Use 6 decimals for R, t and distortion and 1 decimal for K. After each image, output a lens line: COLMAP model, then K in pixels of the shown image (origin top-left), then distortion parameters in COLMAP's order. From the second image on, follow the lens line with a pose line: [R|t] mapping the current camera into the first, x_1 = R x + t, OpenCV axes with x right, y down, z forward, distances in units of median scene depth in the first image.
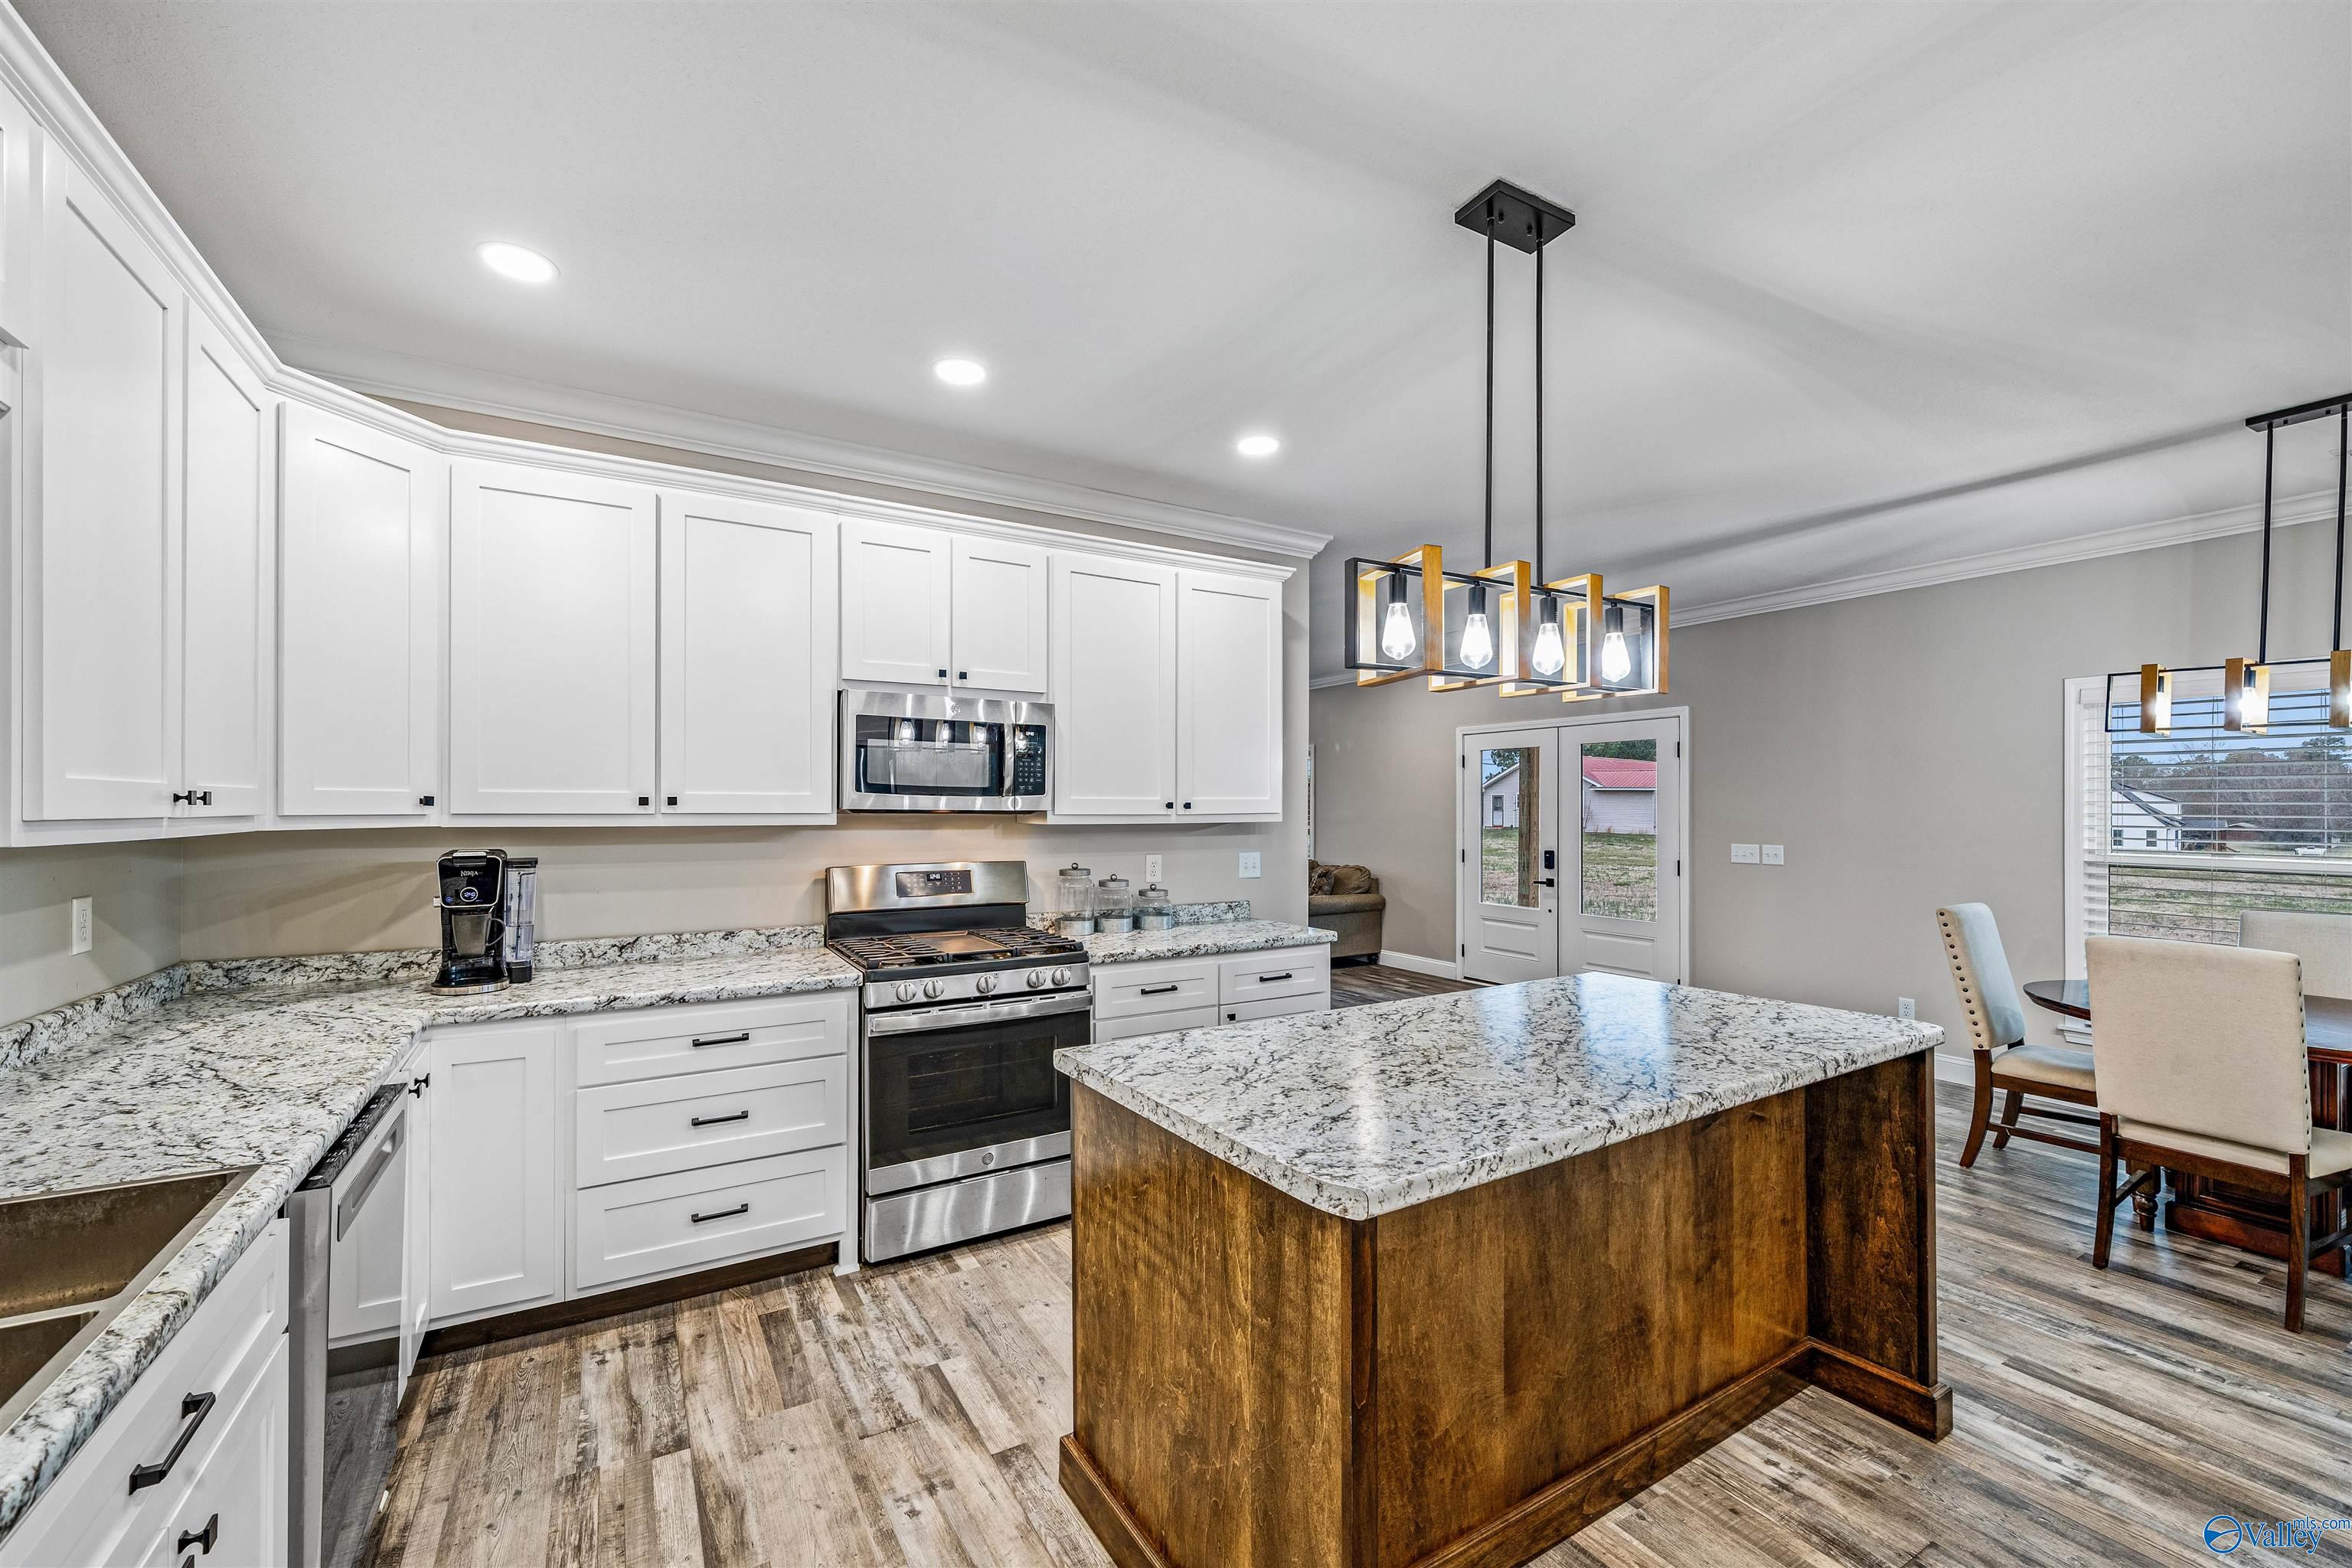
lens RADIAL K [[928.8, 0, 1163.3], [0, 928.8, 807.1], [0, 0, 1]] dist [-0.000300, -0.000147]
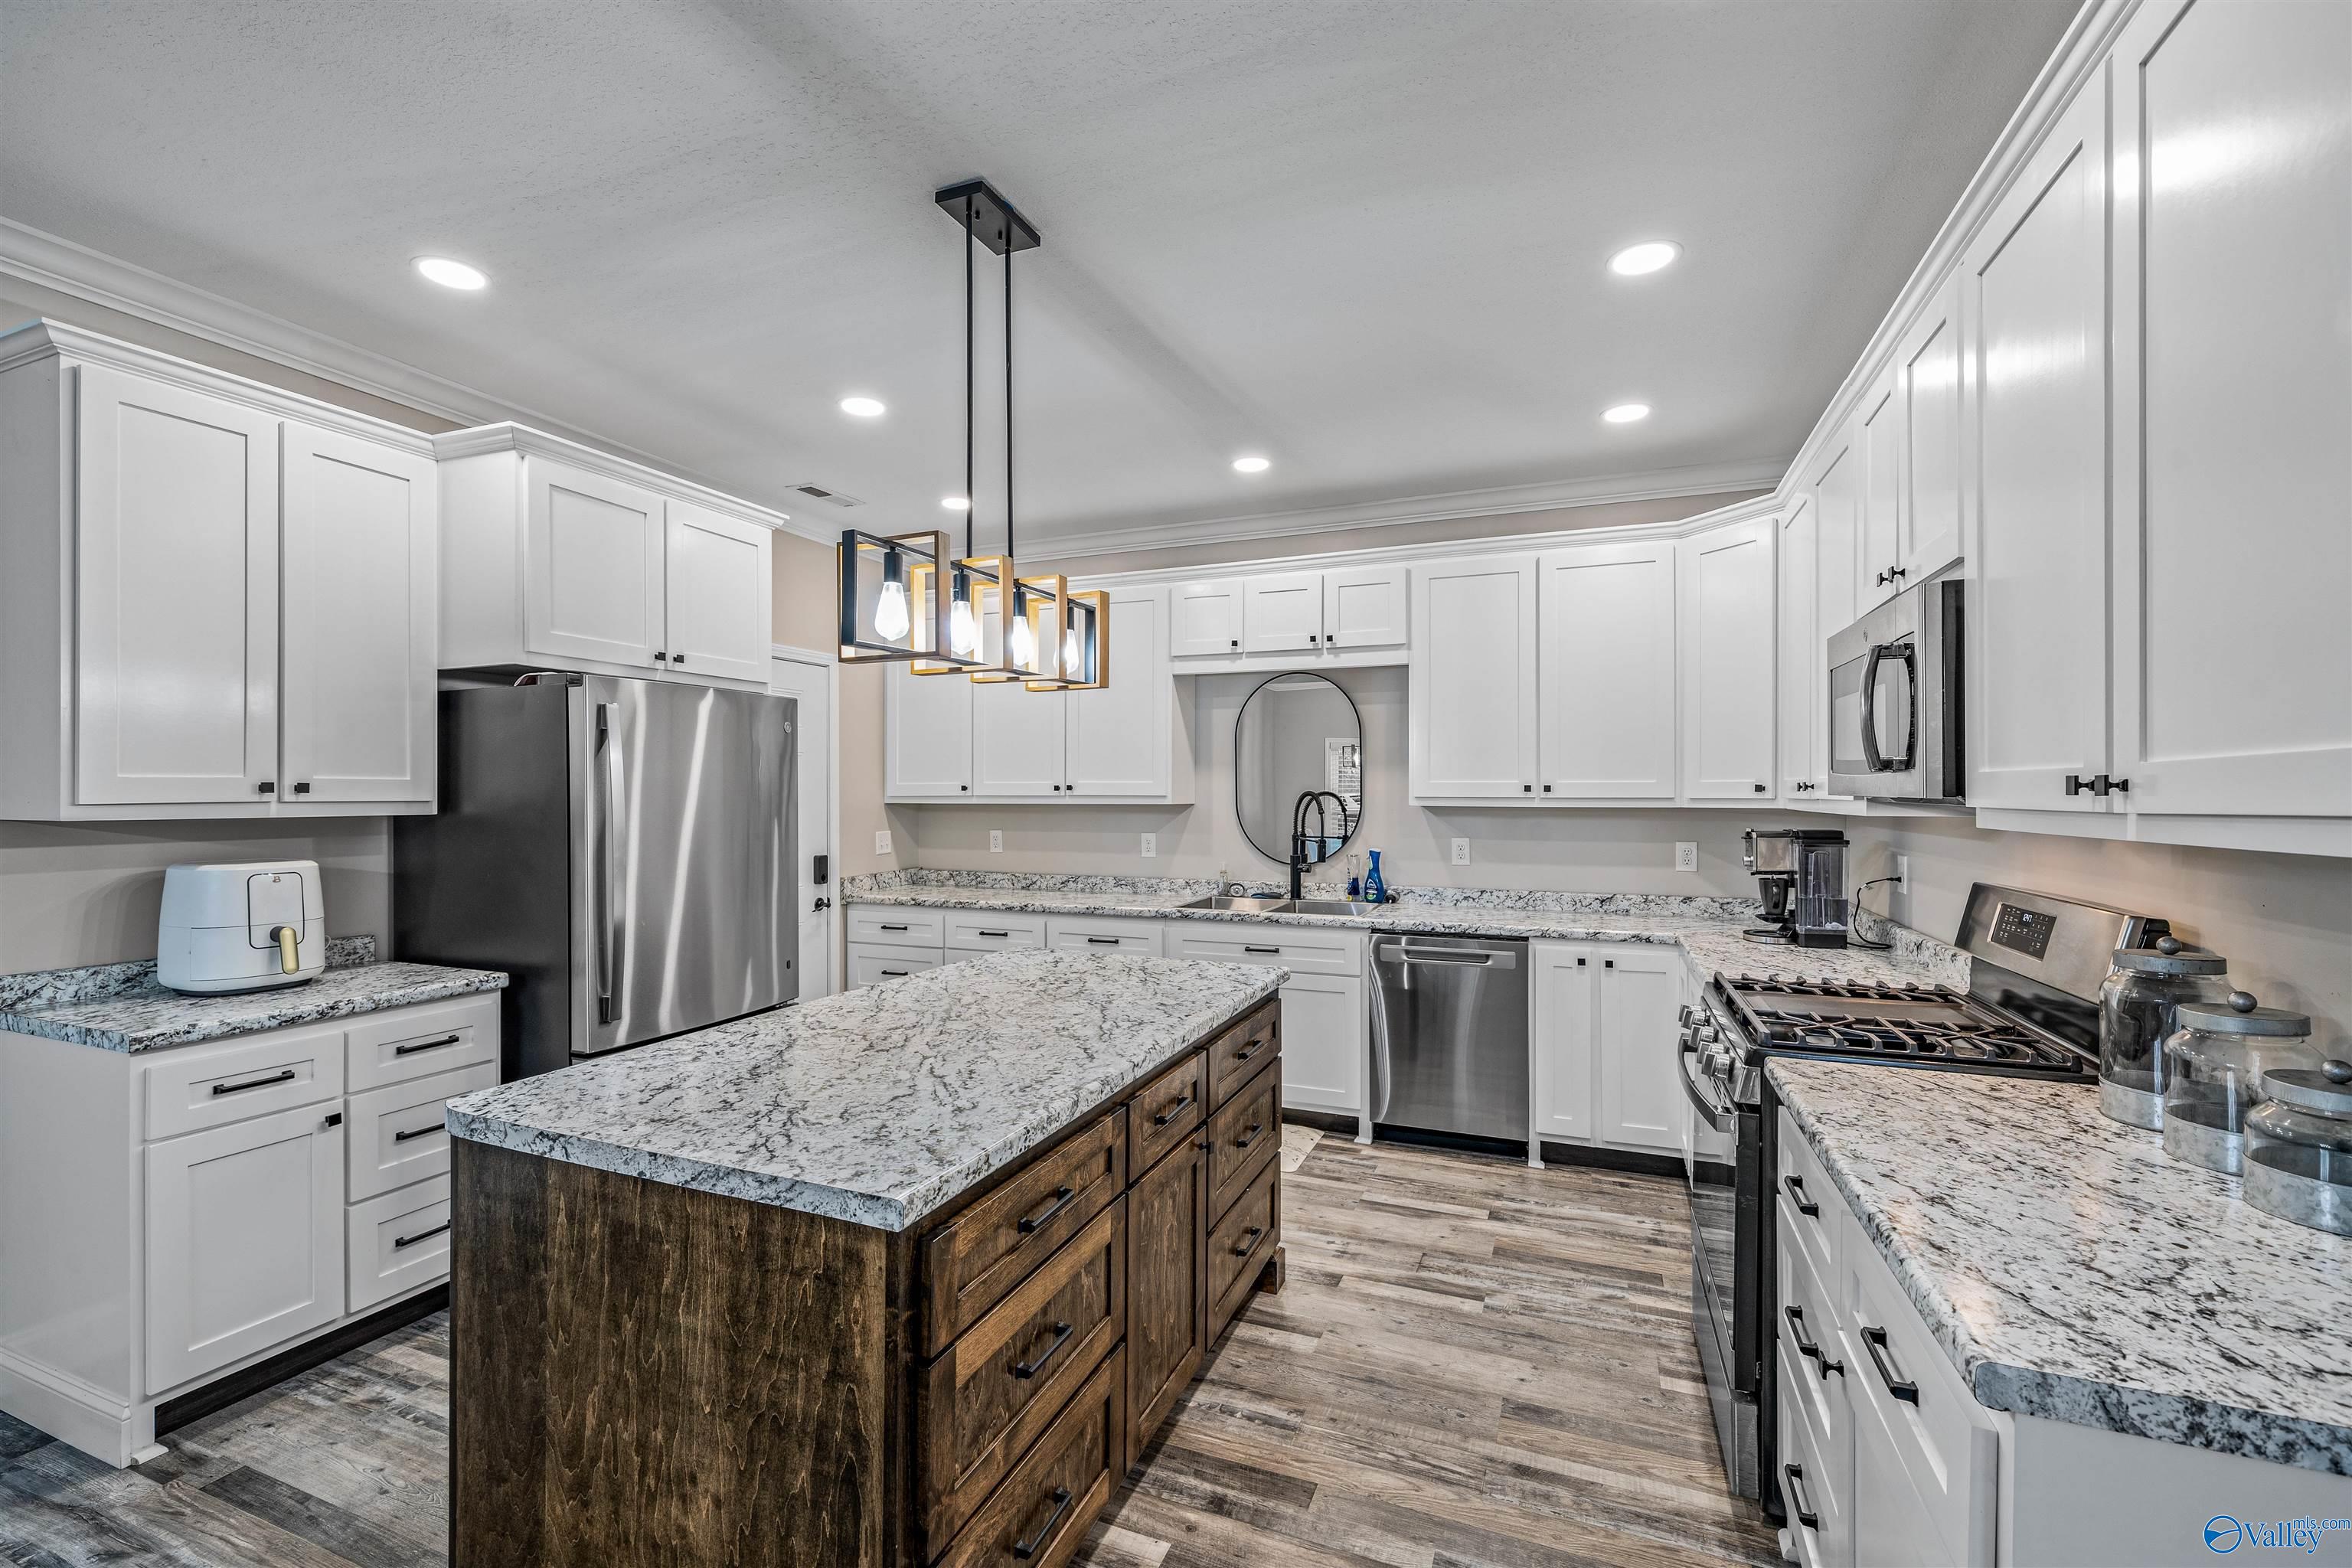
lens RADIAL K [[1011.8, 0, 1168.1], [0, 1011.8, 789.4], [0, 0, 1]] dist [-0.001916, -0.000270]
pose [[-0.795558, -0.004243, -0.605862, 0.629697], [-0.002584, 0.999990, -0.003611, 0.001576], [0.605871, -0.001307, -0.795561, 1.398981]]
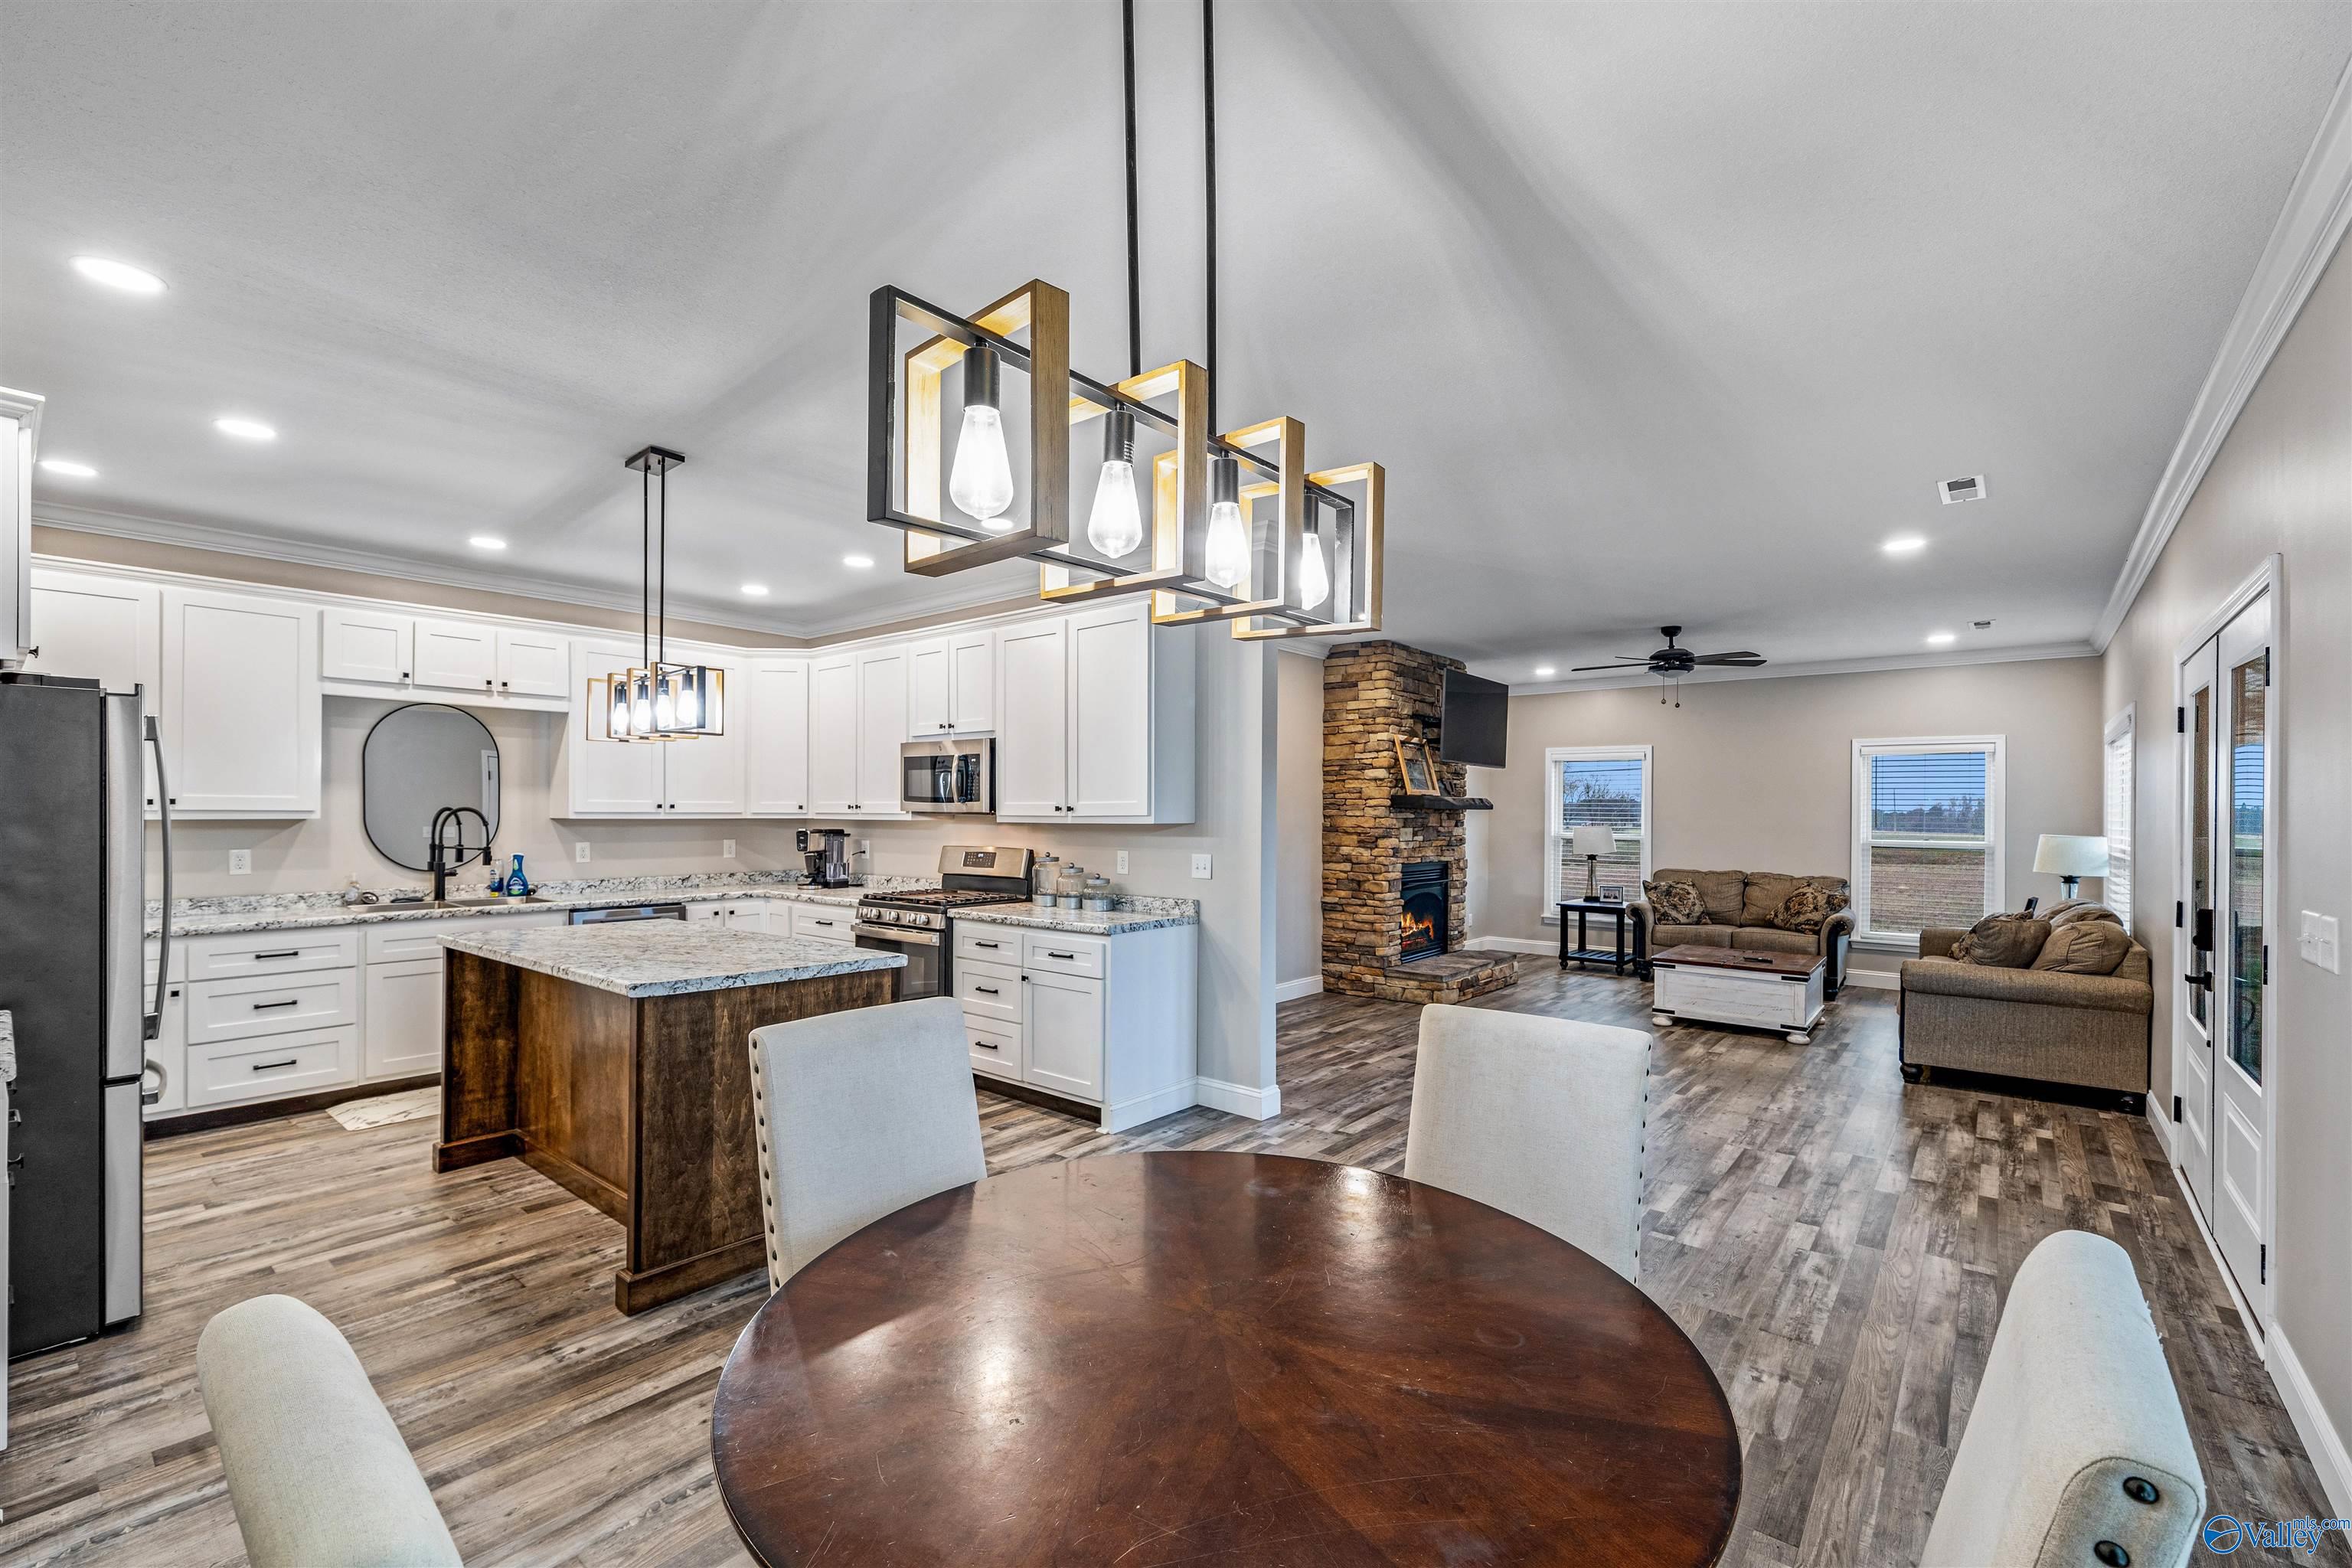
lens RADIAL K [[992.8, 0, 1173.2], [0, 992.8, 810.1], [0, 0, 1]] dist [0.000528, -0.000256]
pose [[0.341277, -0.002678, -0.939959, 1.676698], [-0.003970, 0.999983, -0.004291, 0.006454], [0.939954, 0.005196, 0.341261, 0.884107]]
